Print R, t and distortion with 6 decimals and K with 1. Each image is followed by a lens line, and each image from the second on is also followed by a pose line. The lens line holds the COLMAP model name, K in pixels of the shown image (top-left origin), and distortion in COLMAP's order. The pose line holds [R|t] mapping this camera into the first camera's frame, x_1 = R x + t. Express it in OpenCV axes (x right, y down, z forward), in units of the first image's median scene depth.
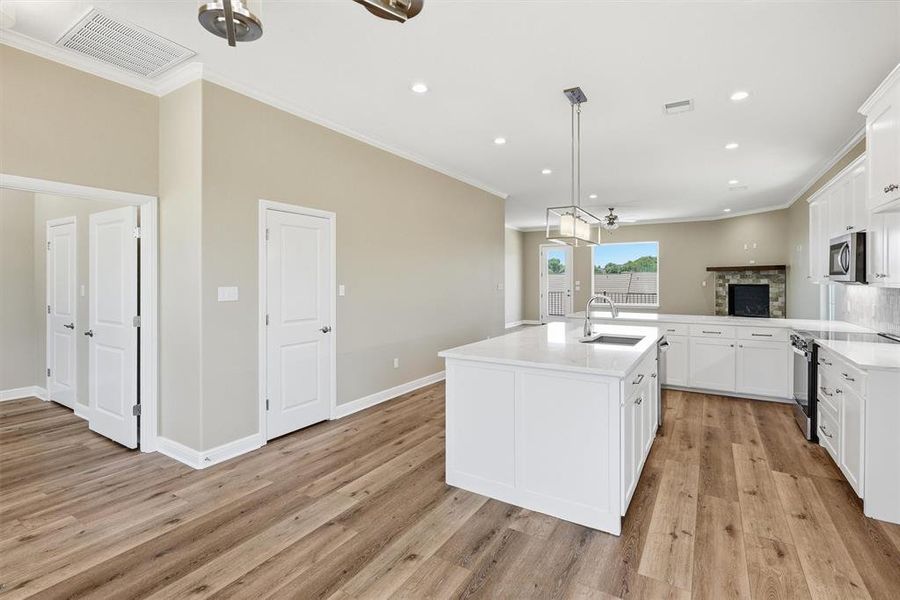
lens RADIAL K [[416.6, 0, 451.5], [0, 416.6, 287.1], [0, 0, 1]] dist [-0.003998, 0.000296]
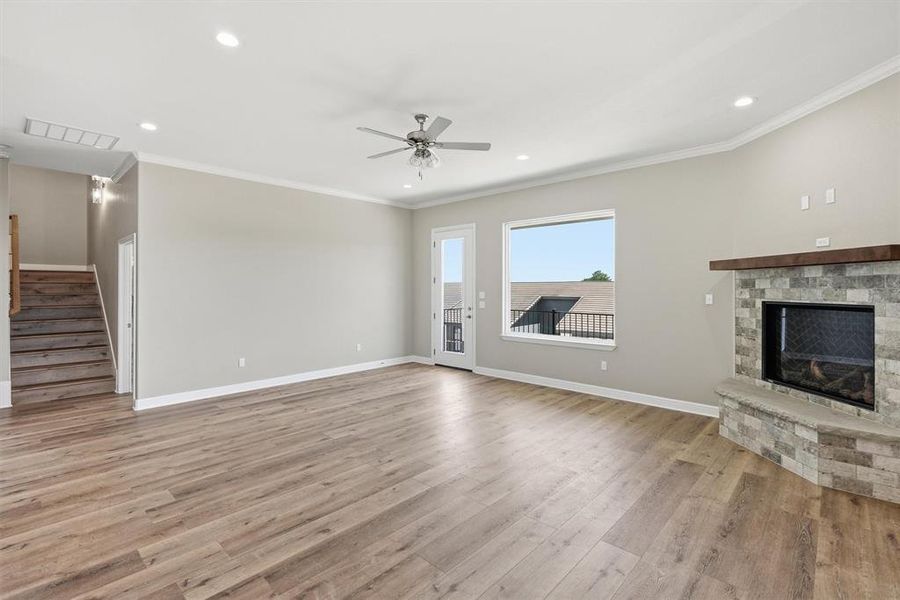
lens RADIAL K [[416.6, 0, 451.5], [0, 416.6, 287.1], [0, 0, 1]] dist [-0.003998, 0.000296]
pose [[0.983410, 0.001983, -0.181386, 0.447520], [-0.005171, 0.999840, -0.017106, -0.012603], [0.181324, 0.017760, 0.983263, 0.557616]]
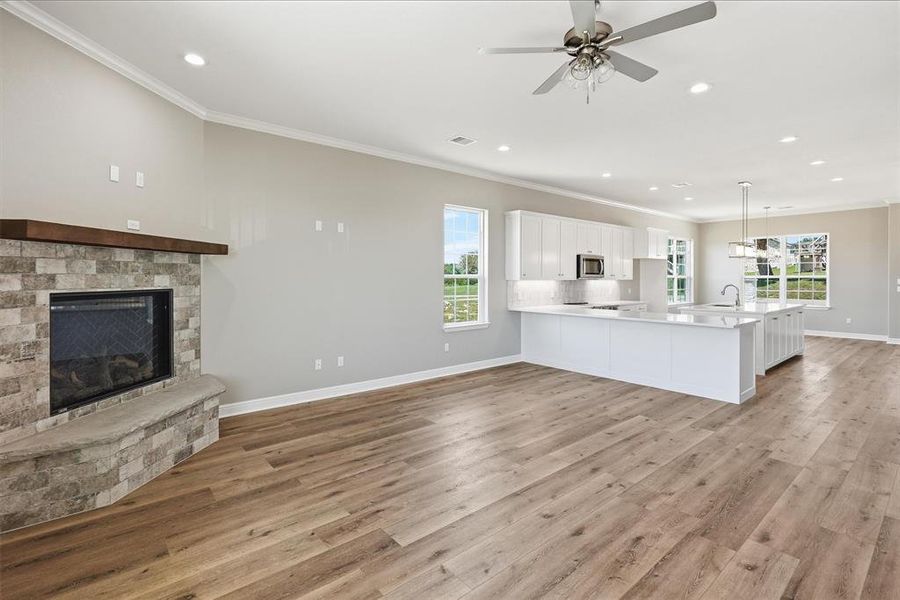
lens RADIAL K [[443.4, 0, 455.0], [0, 443.4, 276.8], [0, 0, 1]] dist [0.001722, 0.000481]
pose [[-0.958219, -0.000071, 0.286034, 0.351241], [0.004381, 0.999879, 0.014925, -0.020765], [-0.286001, 0.015555, -0.958103, 1.196844]]
